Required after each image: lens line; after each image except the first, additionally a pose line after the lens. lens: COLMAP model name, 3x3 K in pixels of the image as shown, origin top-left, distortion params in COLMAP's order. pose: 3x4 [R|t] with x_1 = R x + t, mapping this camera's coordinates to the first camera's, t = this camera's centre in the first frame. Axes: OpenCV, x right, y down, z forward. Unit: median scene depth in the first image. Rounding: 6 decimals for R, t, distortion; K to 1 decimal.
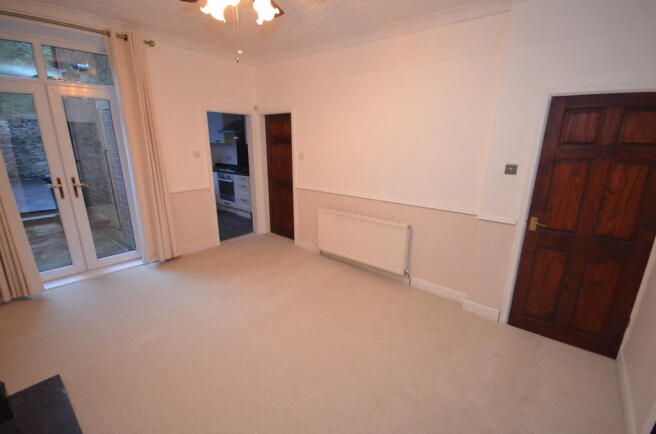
lens RADIAL K [[286.5, 0, 327.5], [0, 286.5, 221.1], [0, 0, 1]] dist [-0.012402, -0.000426]
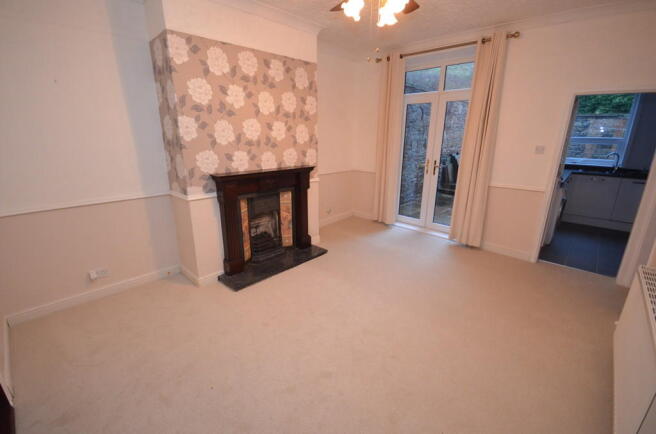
lens RADIAL K [[286.5, 0, 327.5], [0, 286.5, 221.1], [0, 0, 1]] dist [-0.012402, -0.000426]
pose [[-0.065371, 0.276246, -0.958861, 0.509741], [-0.274361, 0.918906, 0.283439, -0.116600], [0.959402, 0.281603, 0.015722, 0.492398]]
